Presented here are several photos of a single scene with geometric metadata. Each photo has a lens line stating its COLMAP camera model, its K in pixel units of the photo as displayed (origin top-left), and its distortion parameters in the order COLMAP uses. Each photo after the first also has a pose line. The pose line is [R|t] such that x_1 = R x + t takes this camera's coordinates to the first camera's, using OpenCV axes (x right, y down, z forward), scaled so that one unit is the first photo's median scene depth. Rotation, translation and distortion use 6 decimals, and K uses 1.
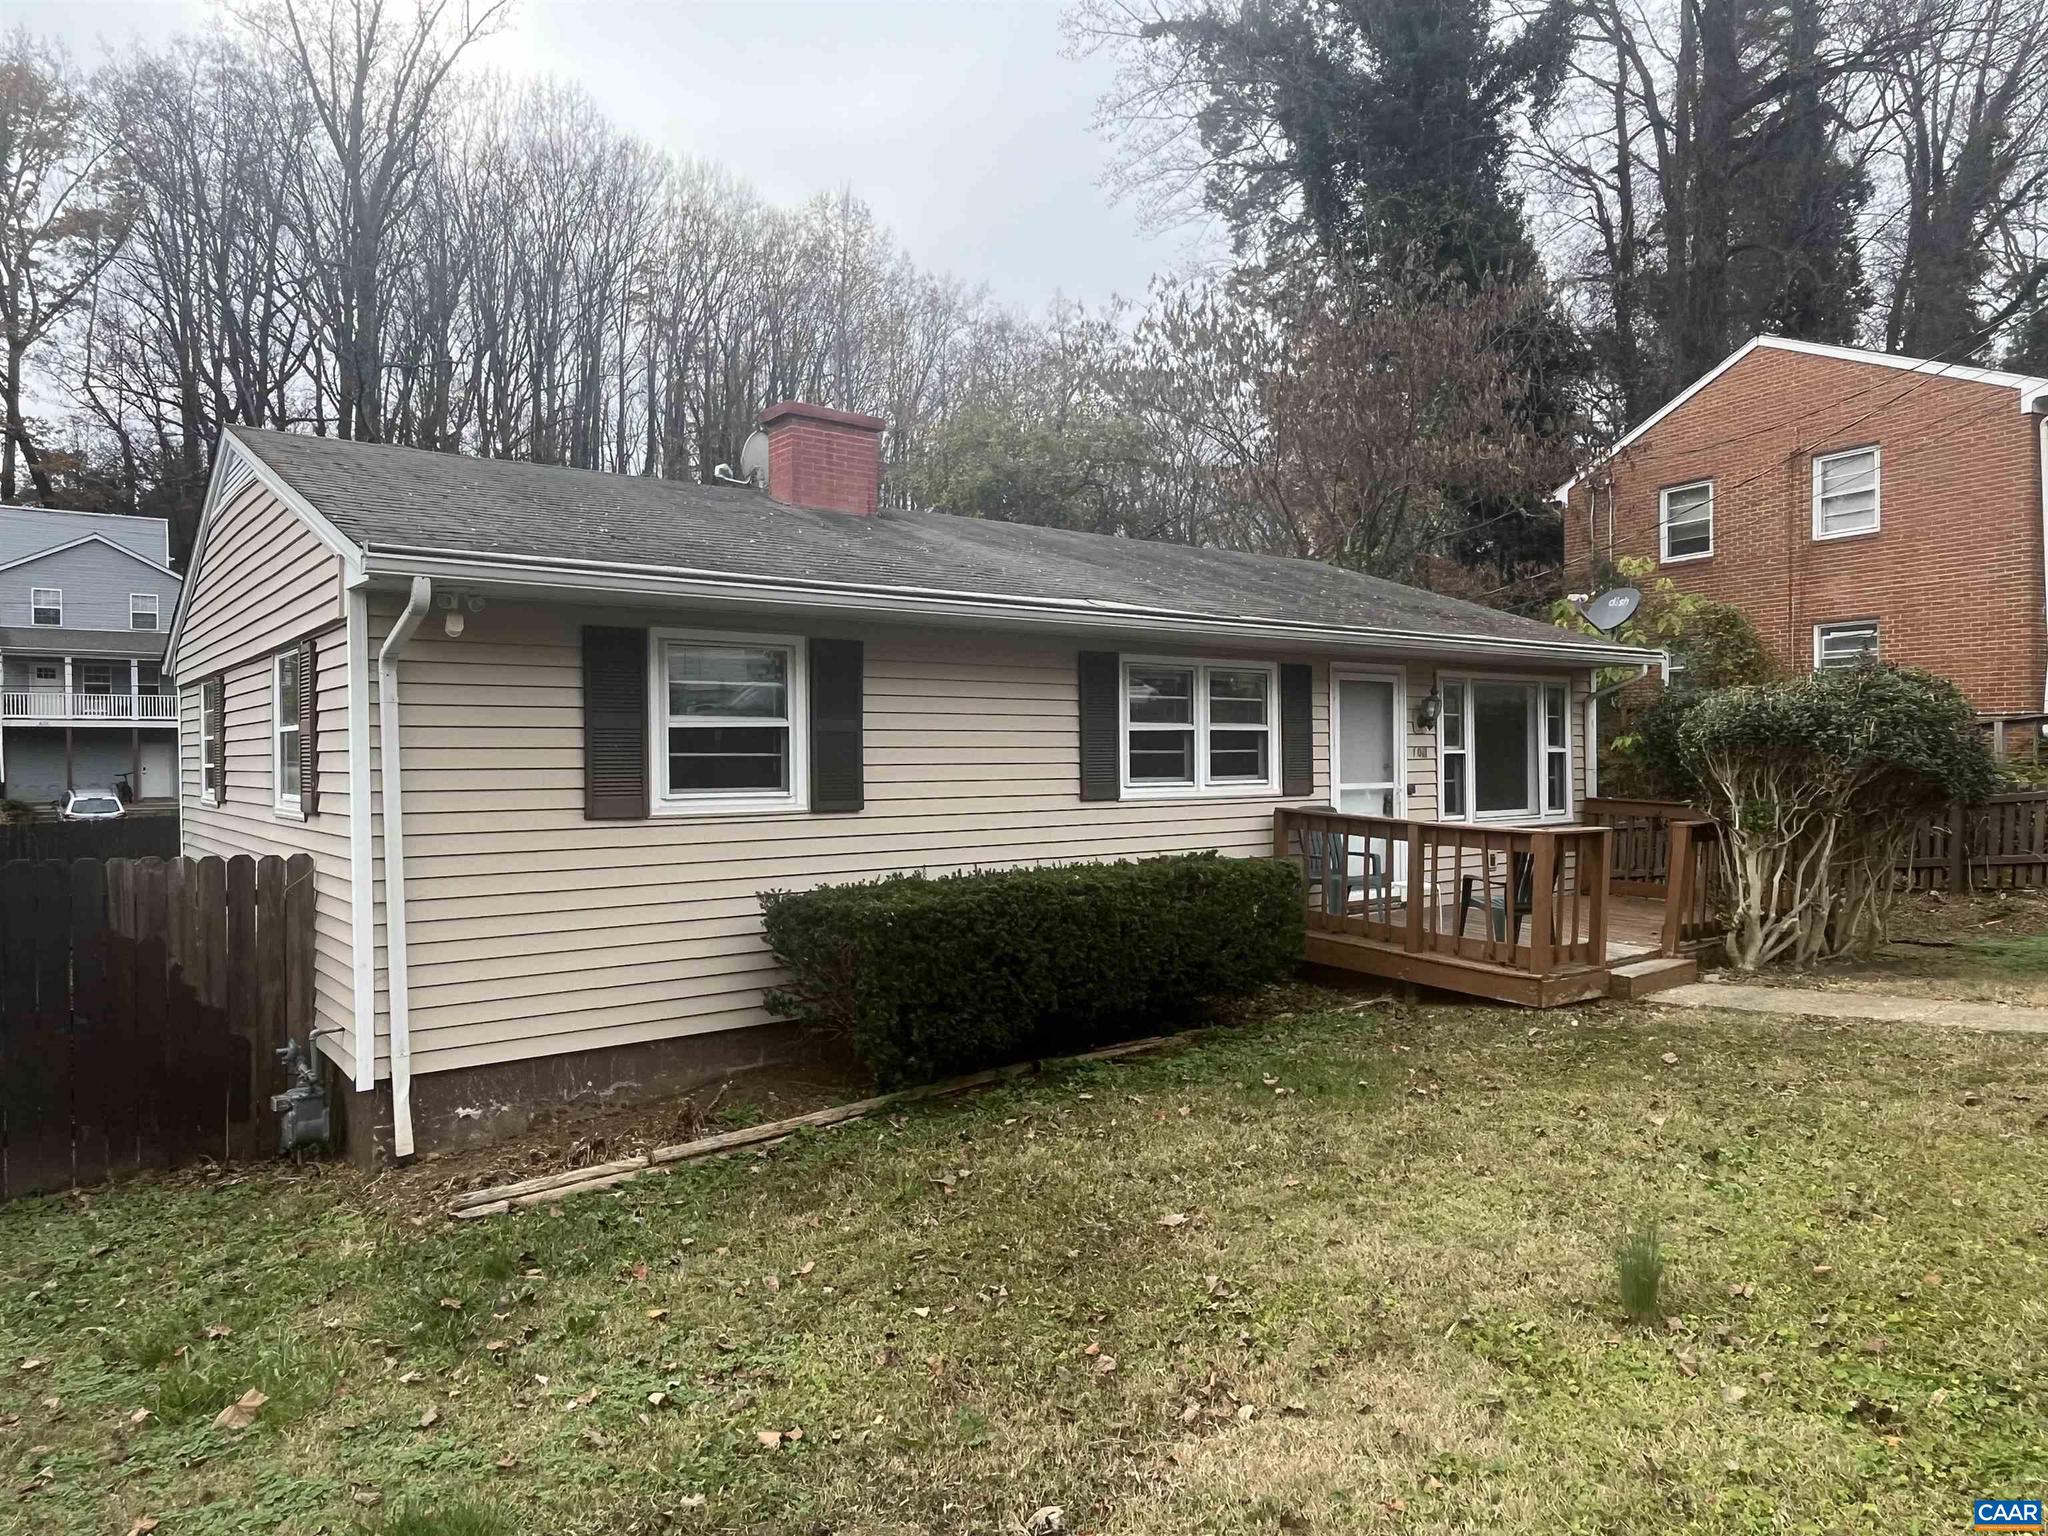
lens RADIAL K [[1343.2, 0, 1024.0], [0, 1343.2, 768.0], [0, 0, 1]] dist [0.000682, 0.000322]
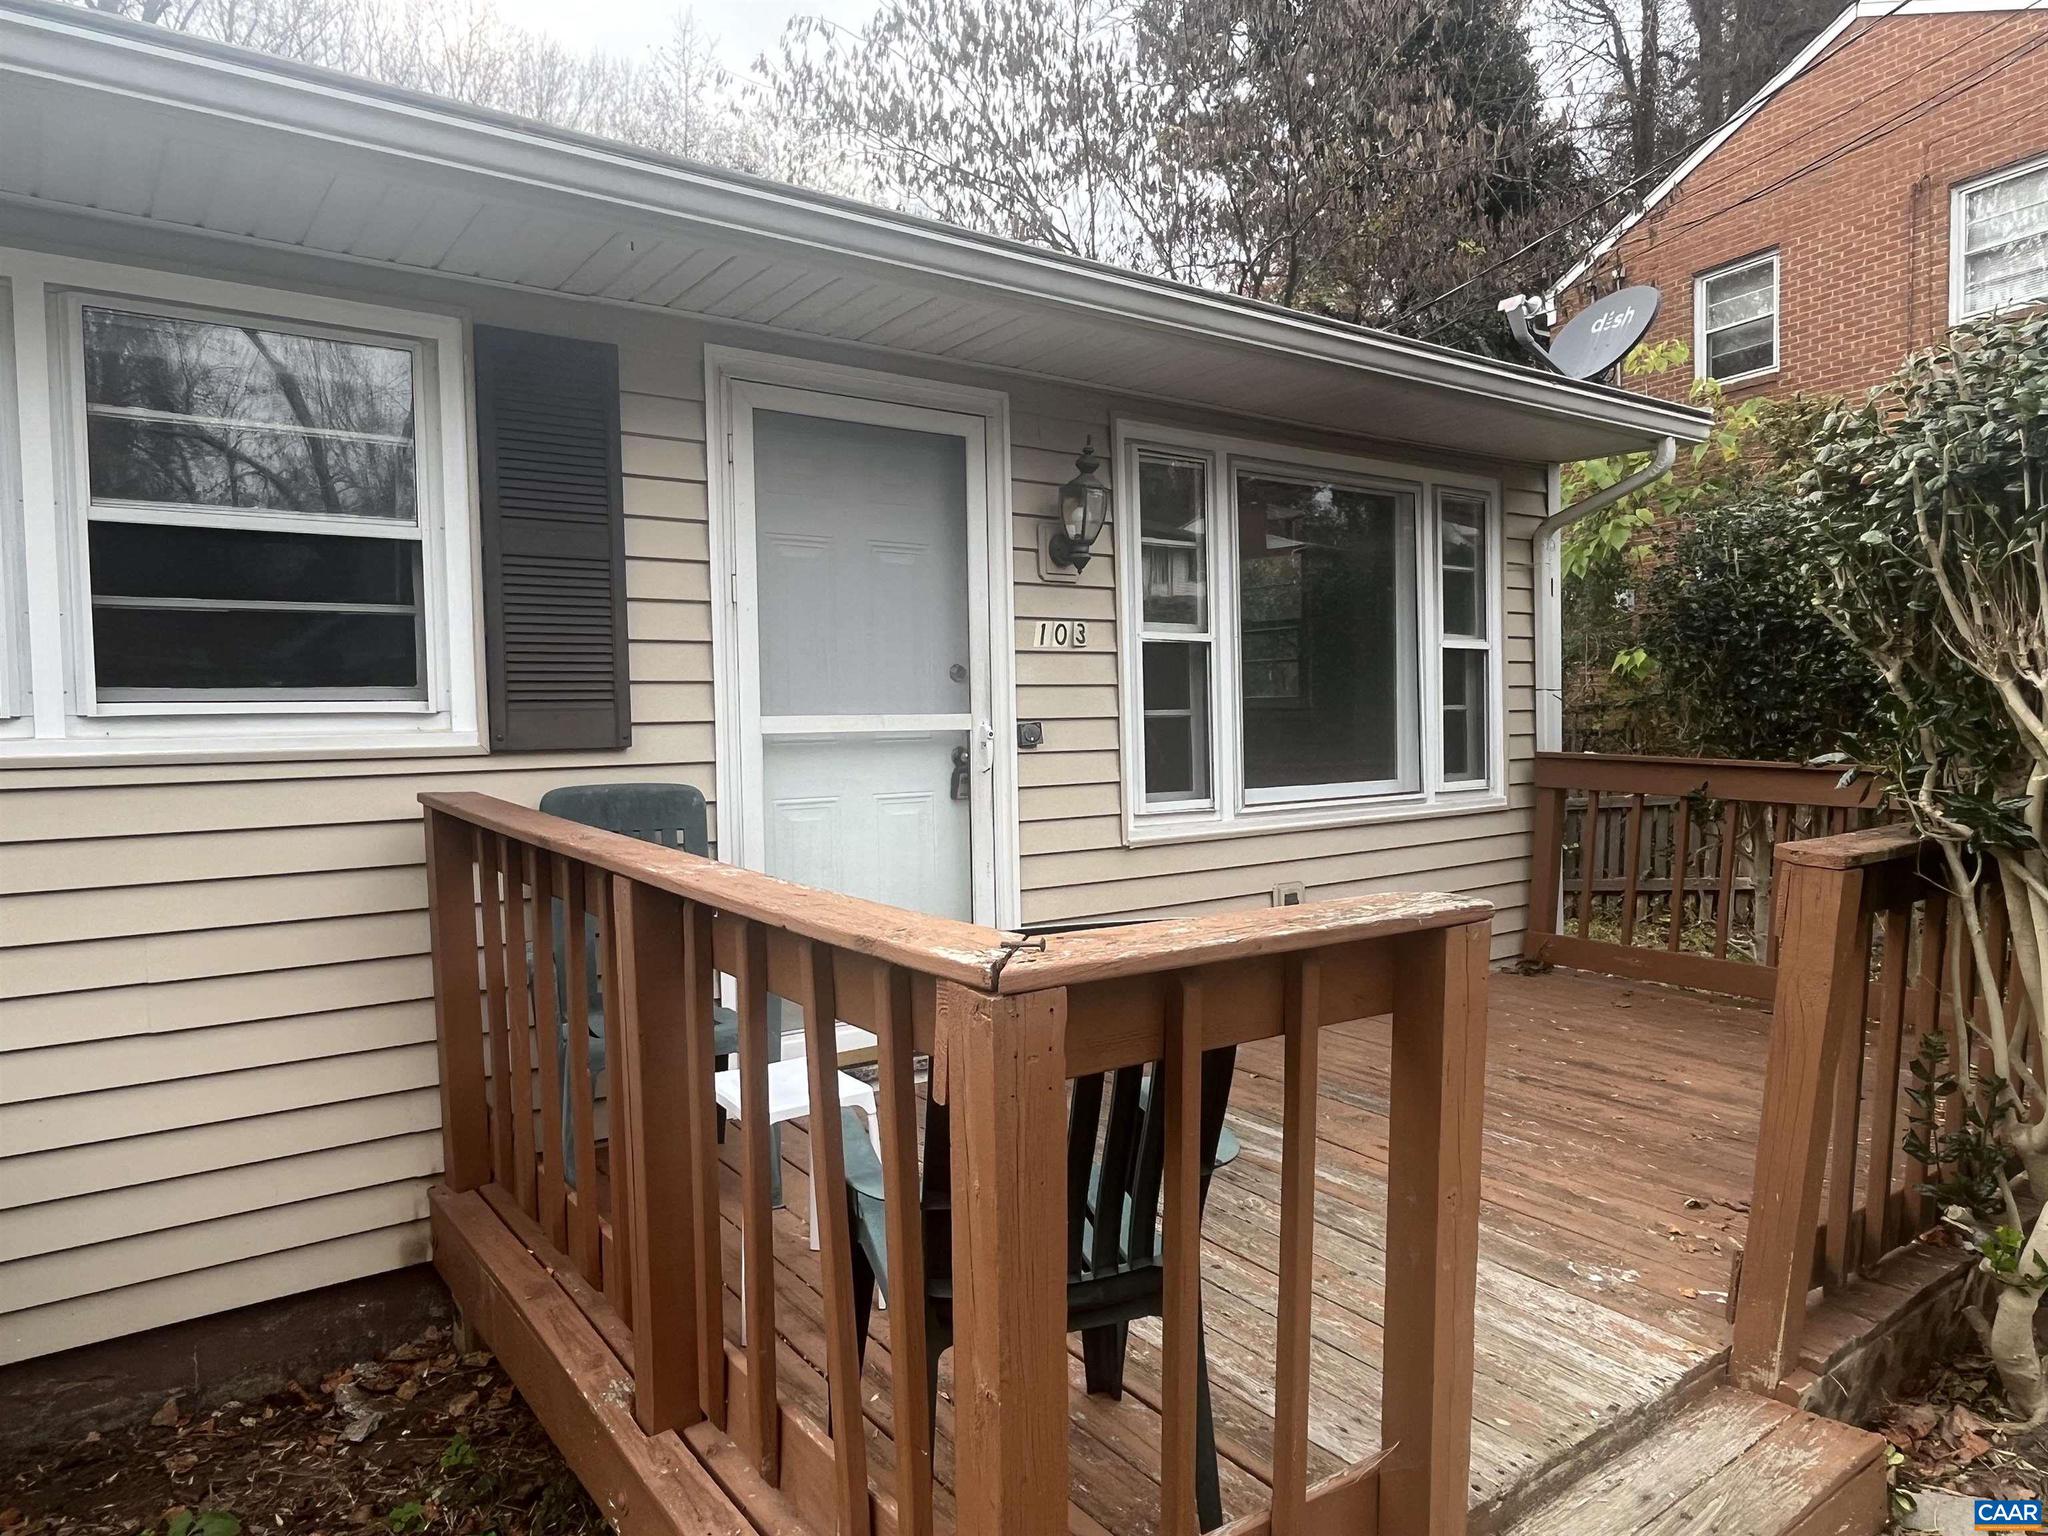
lens RADIAL K [[1285.1, 0, 1024.0], [0, 1285.1, 768.0], [0, 0, 1]] dist [-0.001300, -0.001124]
pose [[0.999437, -0.008711, -0.032404, 0.265783], [0.009697, 0.999491, 0.030408, 0.013099], [0.032123, -0.030705, 0.999012, 0.574941]]
